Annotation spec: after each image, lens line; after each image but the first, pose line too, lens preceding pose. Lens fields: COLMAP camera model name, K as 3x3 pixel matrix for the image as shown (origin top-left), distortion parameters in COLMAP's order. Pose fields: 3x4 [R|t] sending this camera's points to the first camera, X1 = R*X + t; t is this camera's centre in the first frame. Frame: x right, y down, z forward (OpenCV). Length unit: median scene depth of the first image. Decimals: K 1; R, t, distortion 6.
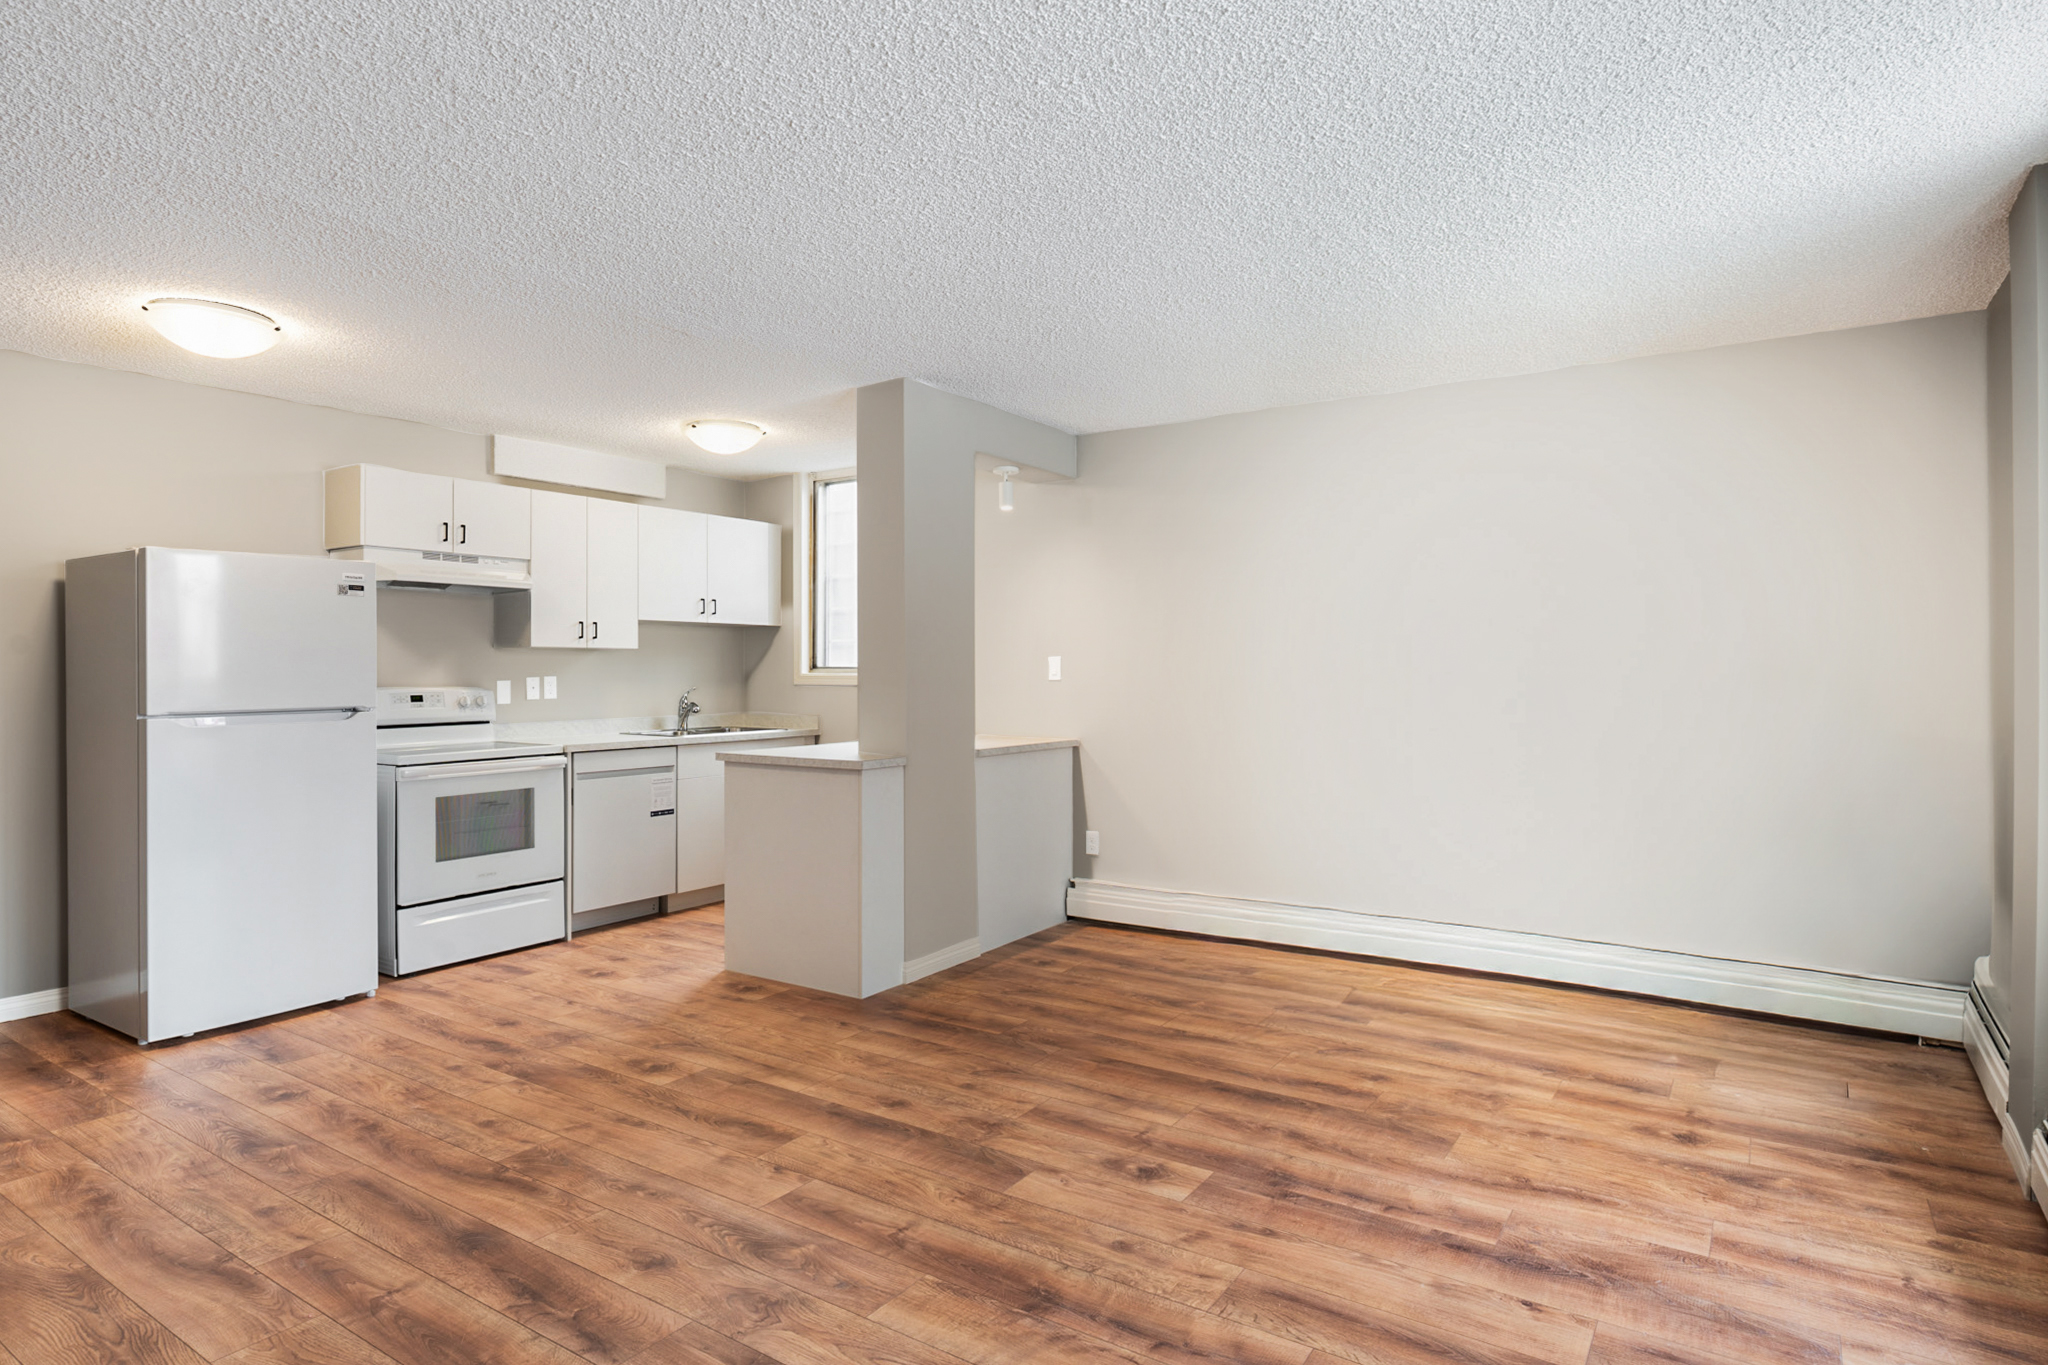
lens RADIAL K [[1130.0, 0, 1024.1], [0, 1130.0, 668.3], [0, 0, 1]] dist [0.001107, 0.000051]
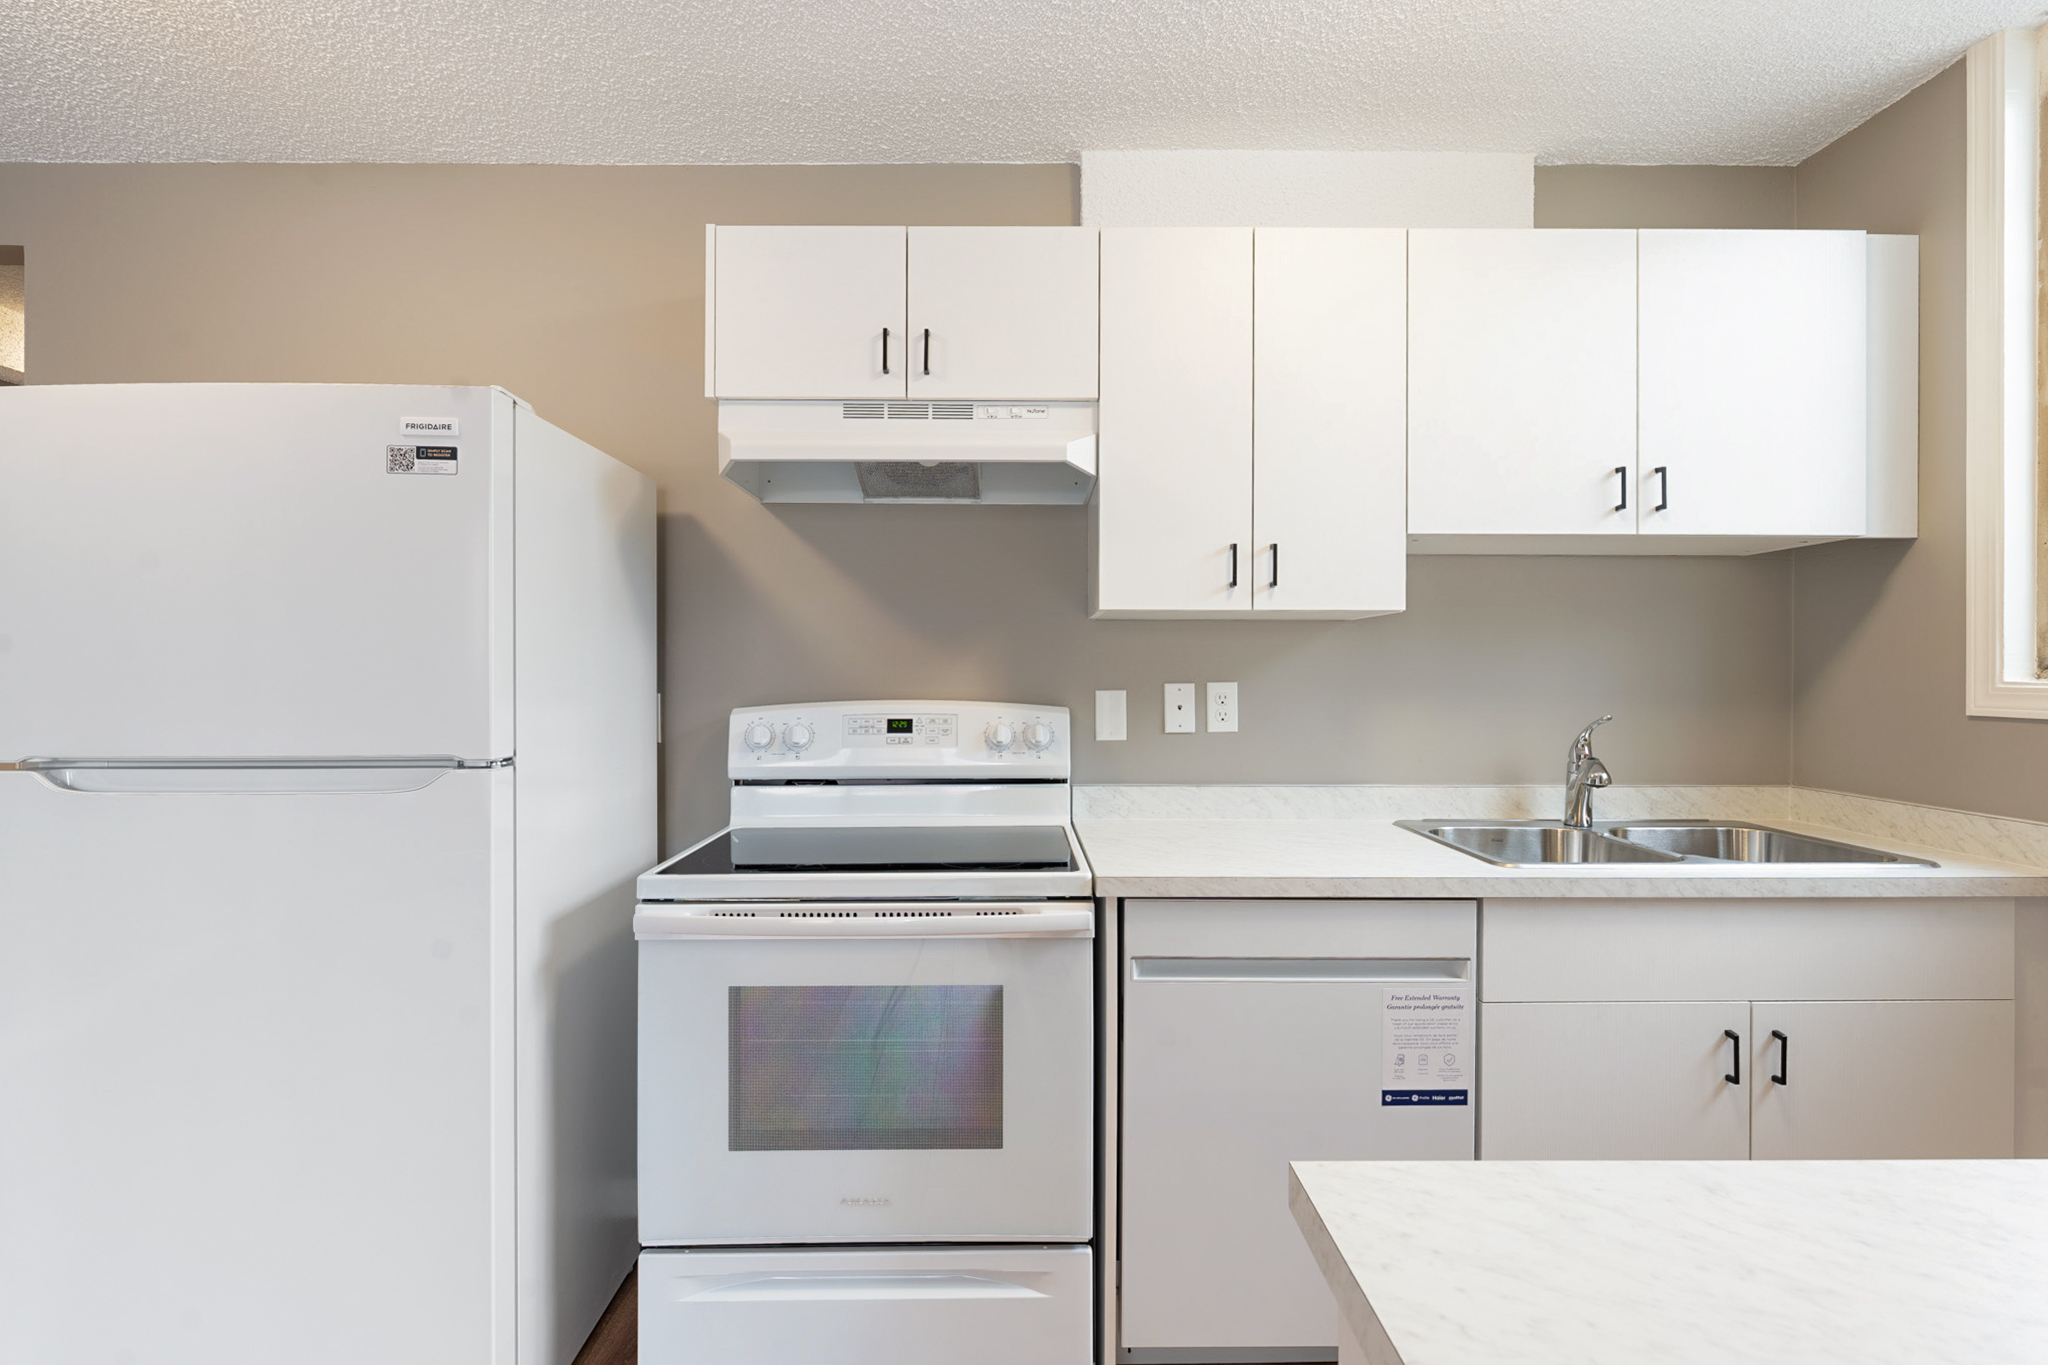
lens RADIAL K [[1000.7, 0, 1016.7], [0, 1000.7, 671.8], [0, 0, 1]] dist [-0.002180, -0.000493]
pose [[0.564322, 0.003397, -0.825548, -0.150264], [-0.002030, 0.999994, 0.002727, 0.002360], [0.825552, 0.000137, 0.564326, 0.758159]]
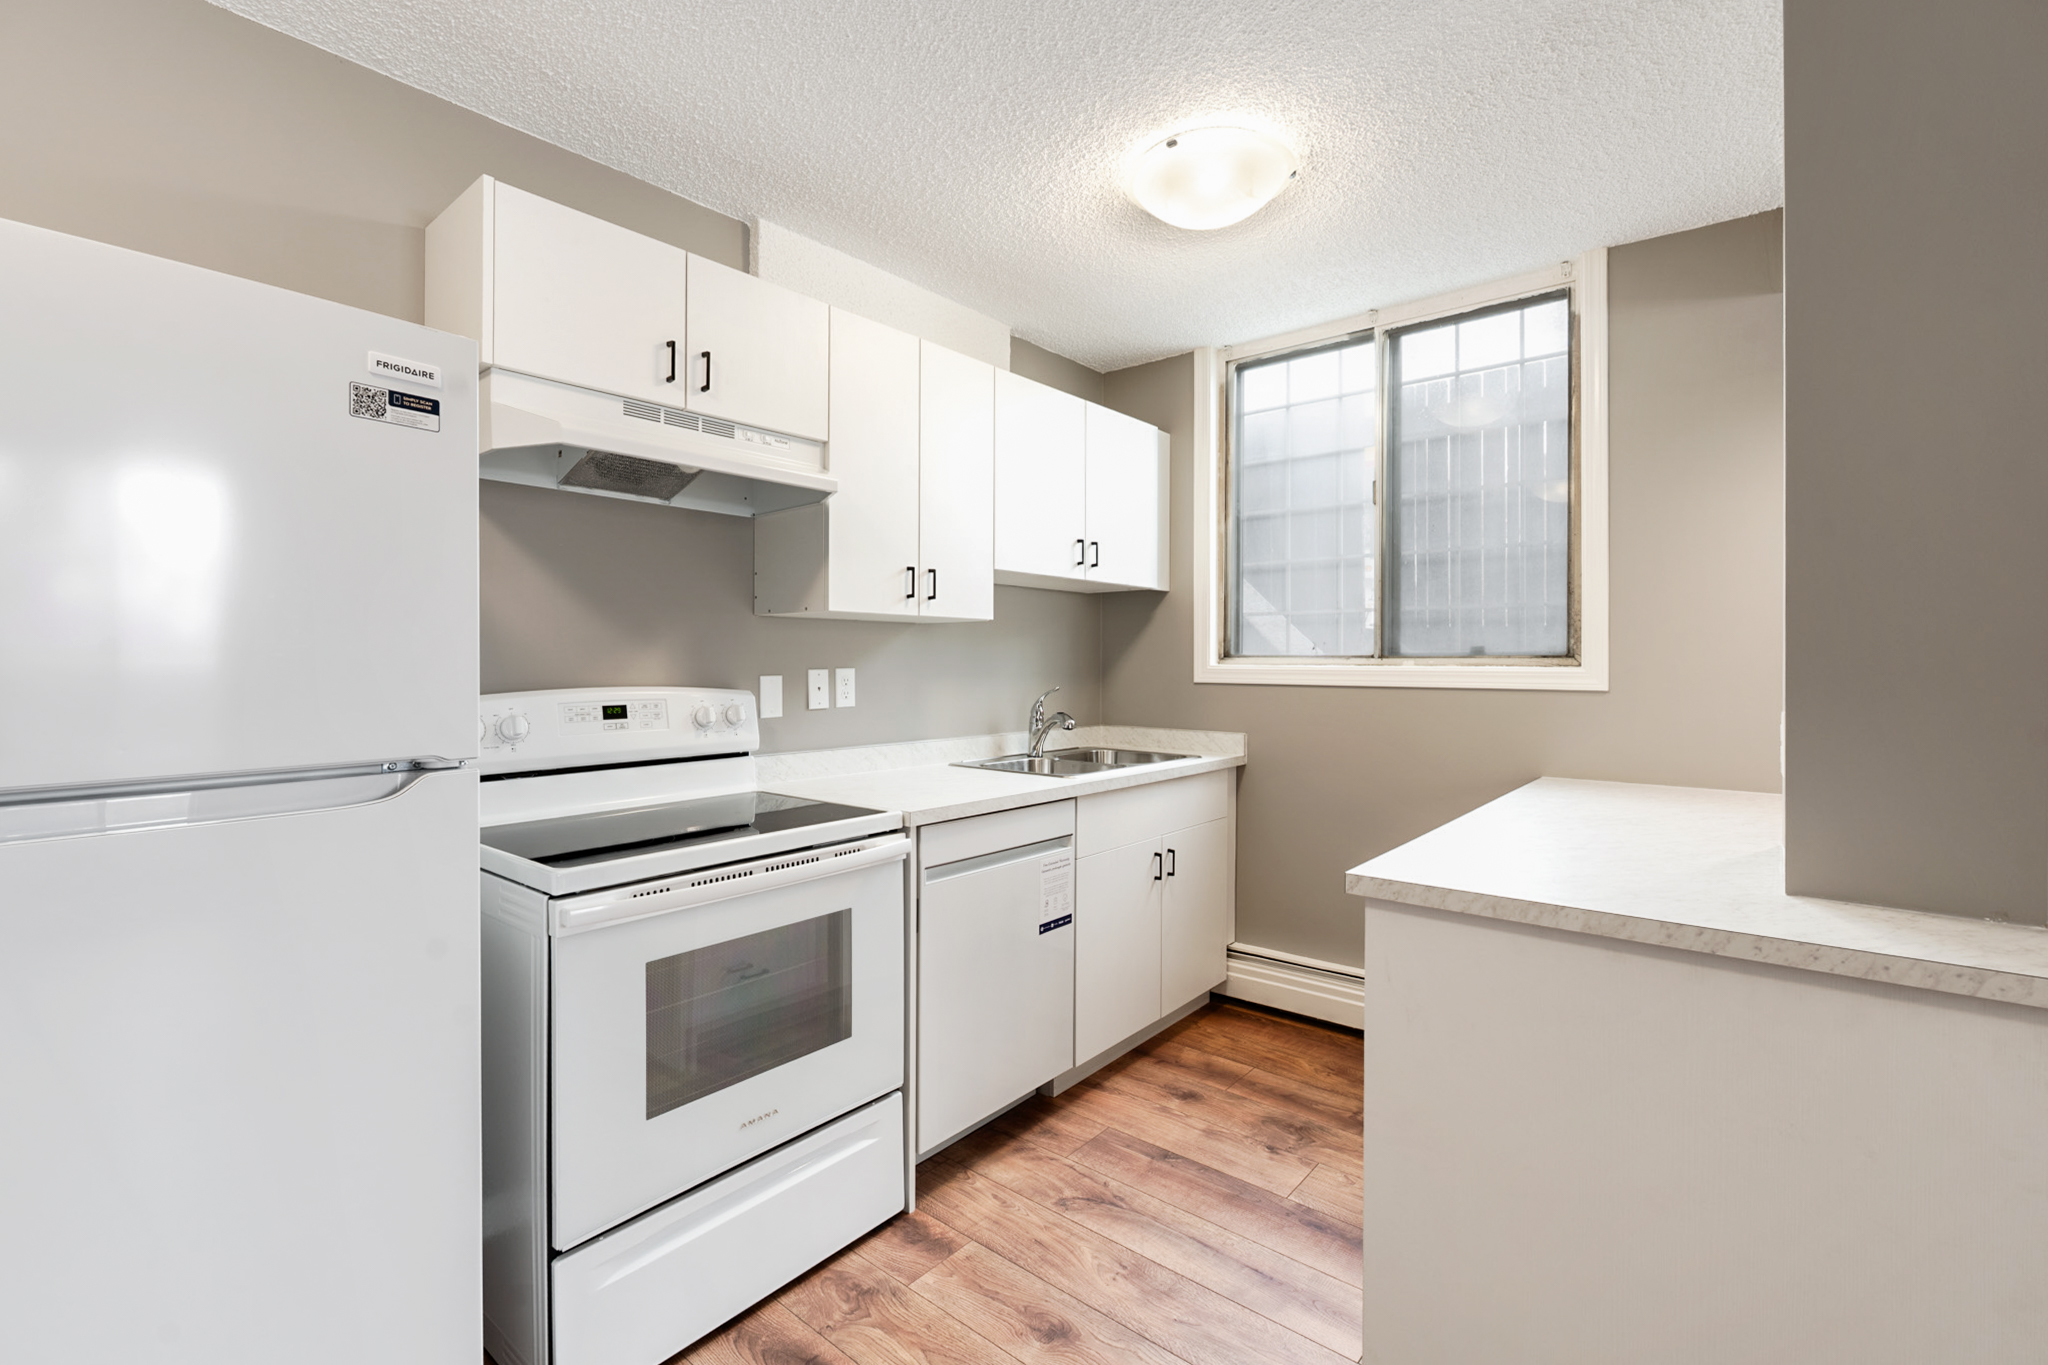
lens RADIAL K [[912.5, 0, 1029.2], [0, 912.5, 664.5], [0, 0, 1]] dist [-0.001001, 0.000128]
pose [[0.995075, 0.005091, -0.098998, -0.299443], [-0.004704, 0.999980, 0.004139, 0.003113], [0.099018, -0.003653, 0.995079, 0.585844]]
